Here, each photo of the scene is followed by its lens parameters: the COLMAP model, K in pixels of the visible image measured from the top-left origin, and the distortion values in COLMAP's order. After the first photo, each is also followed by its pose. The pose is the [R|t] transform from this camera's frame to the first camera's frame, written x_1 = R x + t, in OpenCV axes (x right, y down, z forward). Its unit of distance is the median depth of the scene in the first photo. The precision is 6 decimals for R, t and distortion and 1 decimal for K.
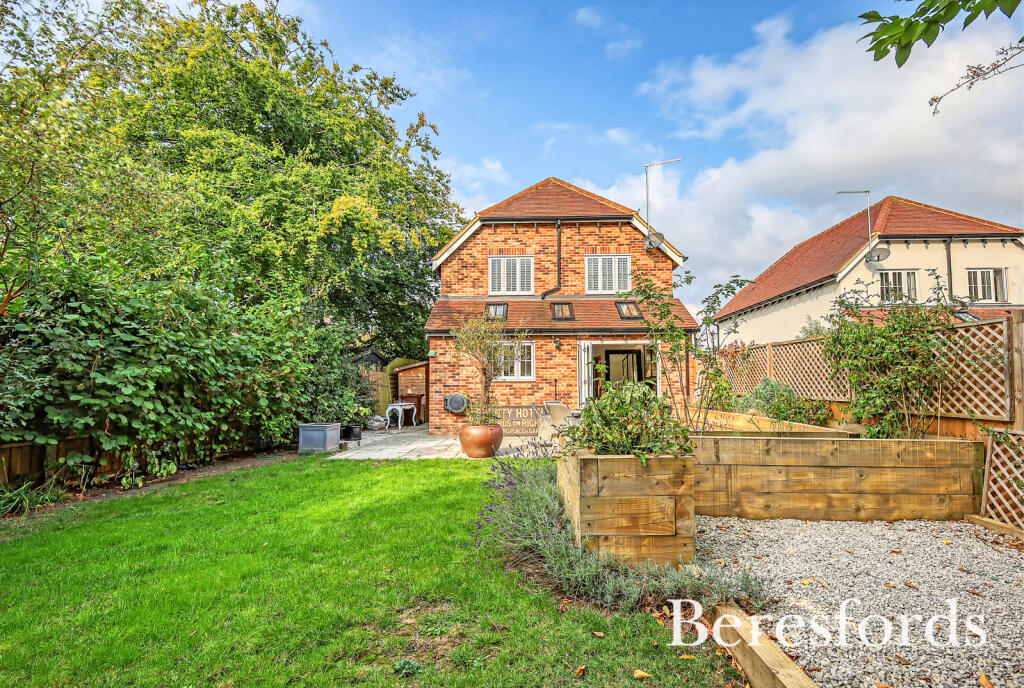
lens RADIAL K [[432.0, 0, 509.9], [0, 432.0, 377.6], [0, 0, 1]] dist [-0.000353, -0.000169]
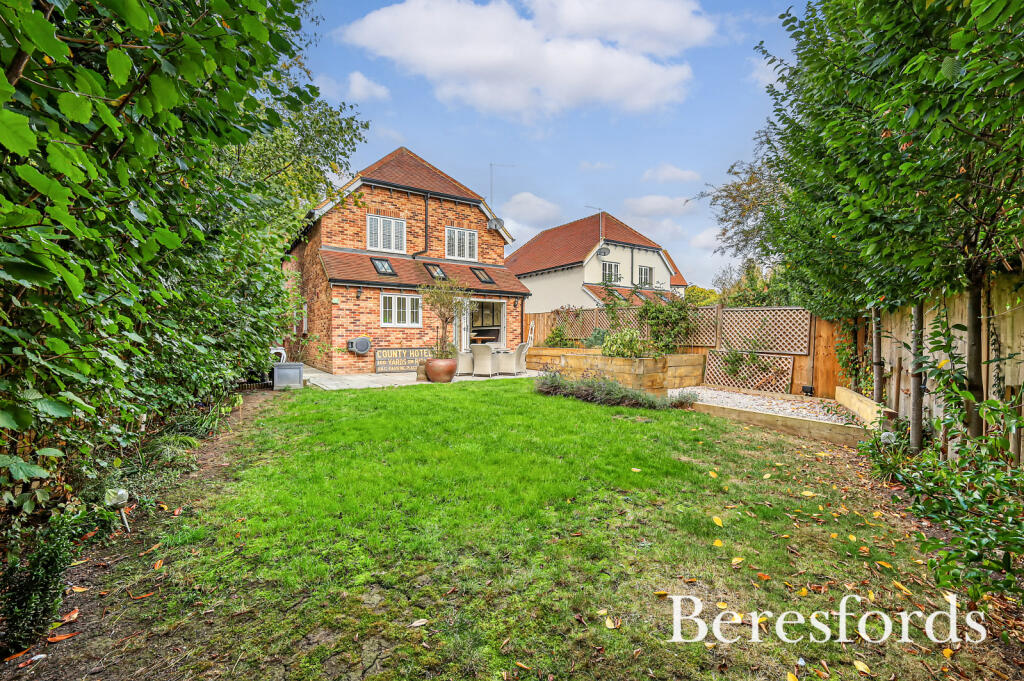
lens RADIAL K [[450.7, 0, 470.2], [0, 450.7, 366.5], [0, 0, 1]] dist [0.001499, 0.000043]
pose [[0.837269, -0.028090, 0.546069, -0.481742], [-0.020453, 0.996372, 0.082613, 0.008565], [-0.546409, -0.080338, 0.833657, -0.146186]]
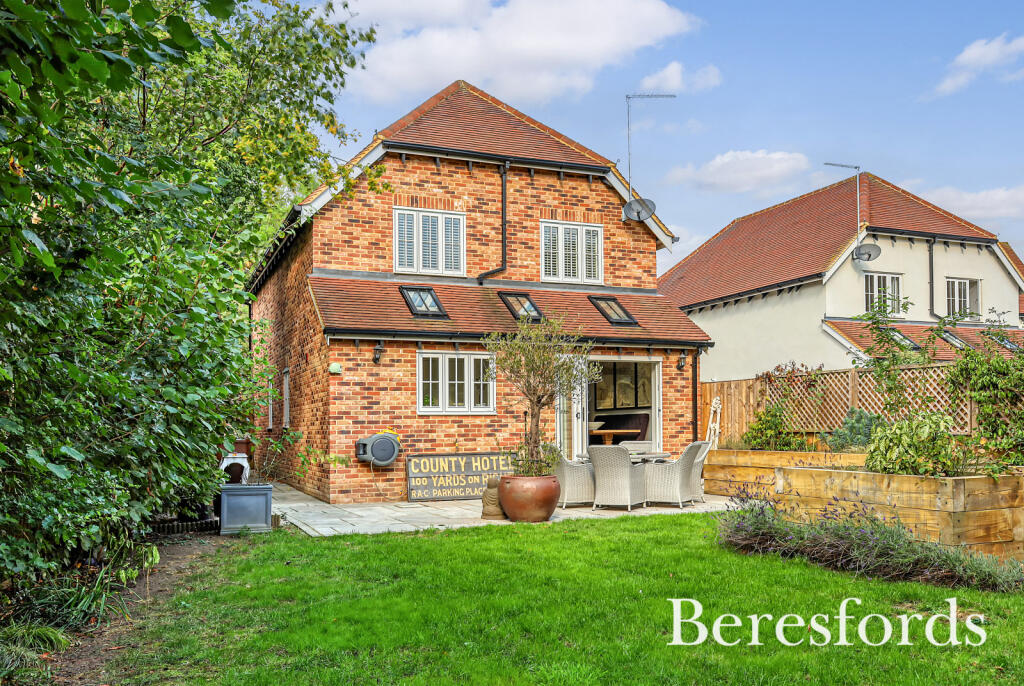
lens RADIAL K [[839.2, 0, 436.6], [0, 839.2, 446.5], [0, 0, 1]] dist [0.001390, -0.004719]
pose [[0.925942, -0.013737, 0.377416, -0.450163], [-0.002529, 0.999090, 0.042568, 0.002723], [-0.377657, -0.040371, 0.925065, -0.121076]]
